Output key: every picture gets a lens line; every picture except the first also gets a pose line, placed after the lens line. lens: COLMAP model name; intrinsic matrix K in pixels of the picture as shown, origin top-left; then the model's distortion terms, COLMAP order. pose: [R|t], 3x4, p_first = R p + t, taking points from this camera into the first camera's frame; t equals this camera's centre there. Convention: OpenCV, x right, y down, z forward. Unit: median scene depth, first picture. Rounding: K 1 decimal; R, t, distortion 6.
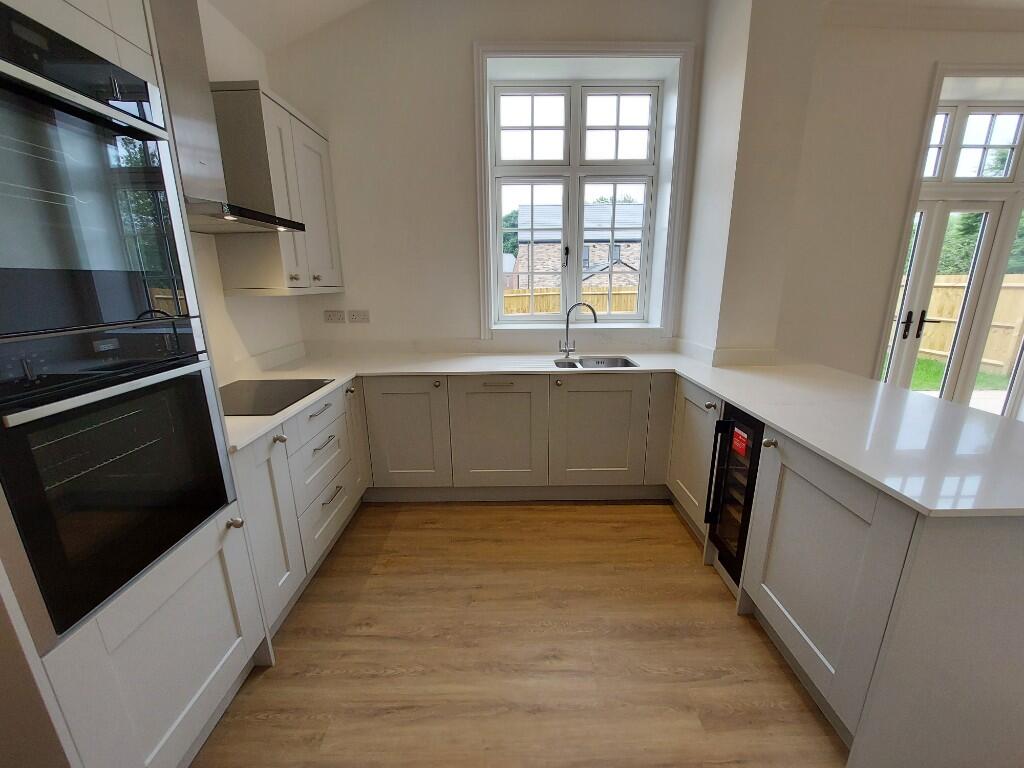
lens RADIAL K [[407.8, 0, 513.7], [0, 407.8, 383.6], [0, 0, 1]] dist [-0.010073, -0.001358]
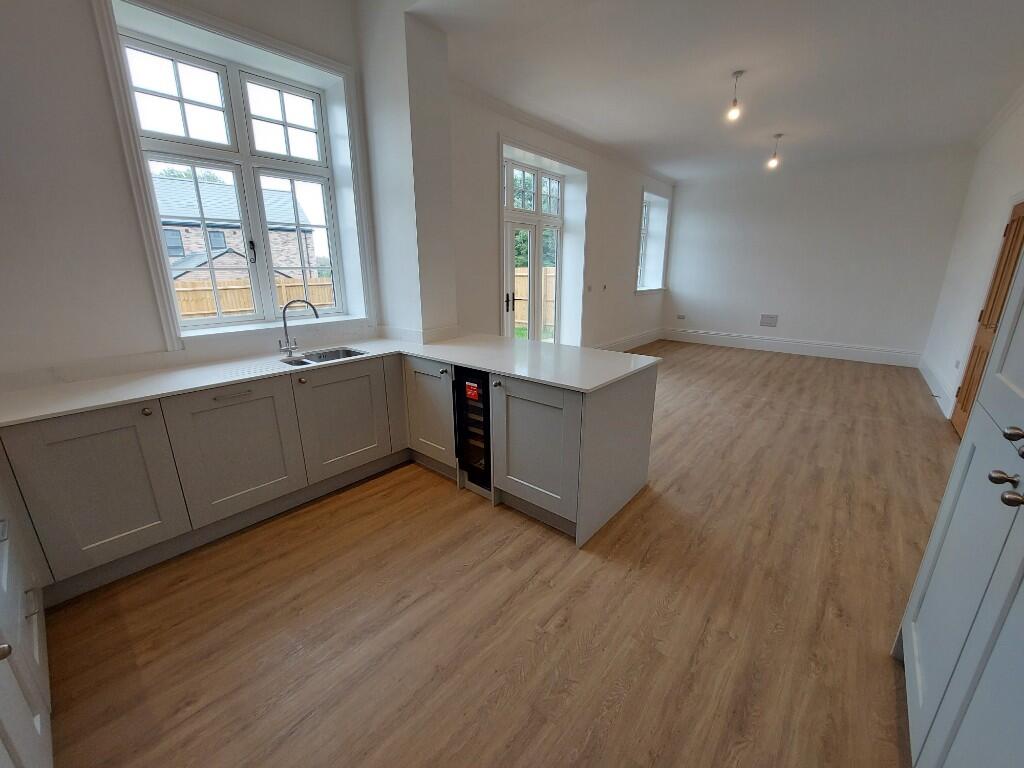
lens RADIAL K [[407.8, 0, 512.0], [0, 407.8, 382.9], [0, 0, 1]] dist [-0.010073, -0.001358]
pose [[0.656539, -0.199956, 0.727306, -0.265121], [0.186100, 0.977356, 0.100708, -0.000744], [-0.730974, 0.069233, 0.678884, -0.051355]]
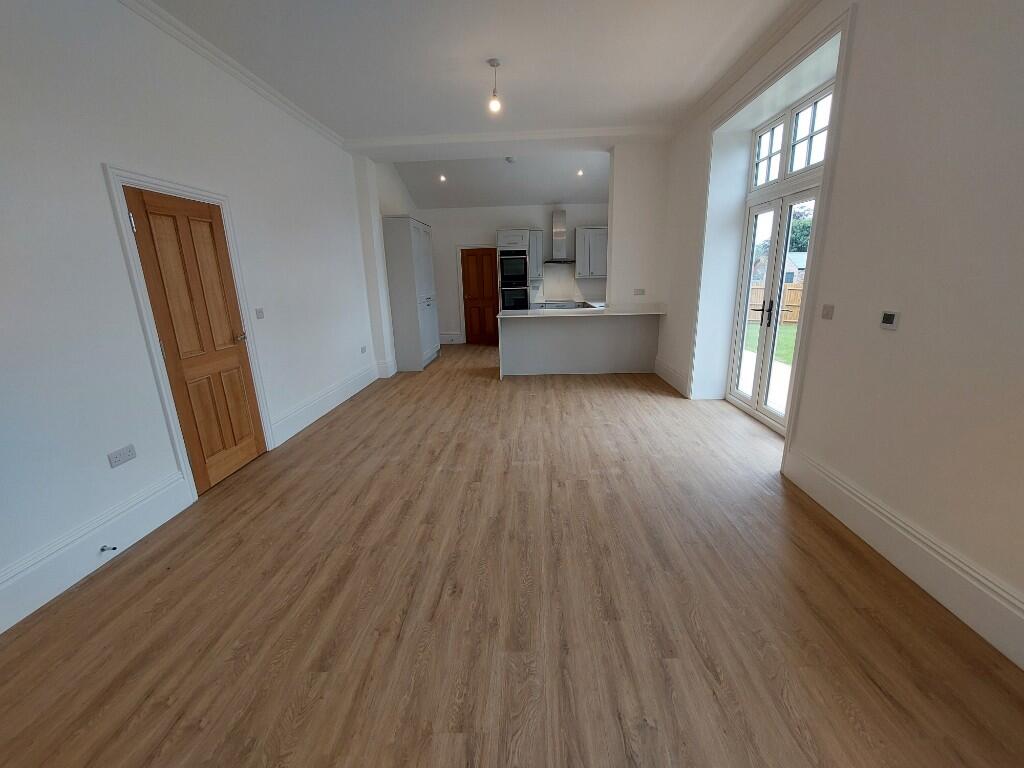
lens RADIAL K [[407.8, 0, 512.3], [0, 407.8, 383.2], [0, 0, 1]] dist [-0.010073, -0.001358]
pose [[-0.060820, 0.256166, -0.964717, 1.235644], [-0.228062, 0.937374, 0.263284, -0.068474], [0.971745, 0.236028, 0.001411, 0.219058]]
